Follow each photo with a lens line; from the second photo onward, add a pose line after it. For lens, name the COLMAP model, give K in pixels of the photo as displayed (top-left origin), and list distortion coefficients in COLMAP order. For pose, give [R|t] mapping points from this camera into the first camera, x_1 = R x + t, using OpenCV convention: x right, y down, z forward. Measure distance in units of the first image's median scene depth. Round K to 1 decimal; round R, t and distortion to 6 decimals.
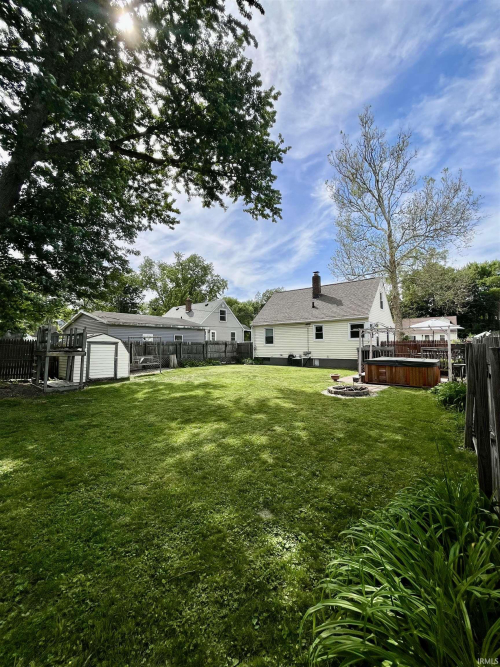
lens RADIAL K [[269.2, 0, 256.2], [0, 269.2, 332.8], [0, 0, 1]] dist [0.000750, 0.000073]
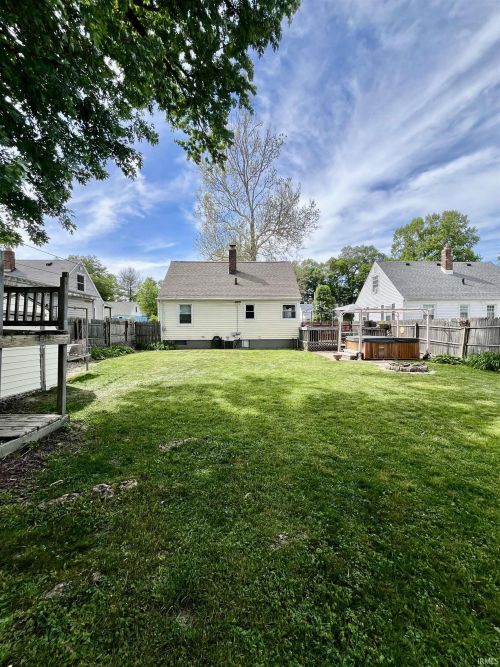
lens RADIAL K [[269.2, 0, 250.3], [0, 269.2, 334.1], [0, 0, 1]] dist [0.000750, 0.000073]
pose [[0.777296, -0.015746, 0.628938, -0.339672], [-0.028559, 0.997773, 0.060275, 0.019509], [-0.628487, -0.064813, 0.775115, 0.261326]]
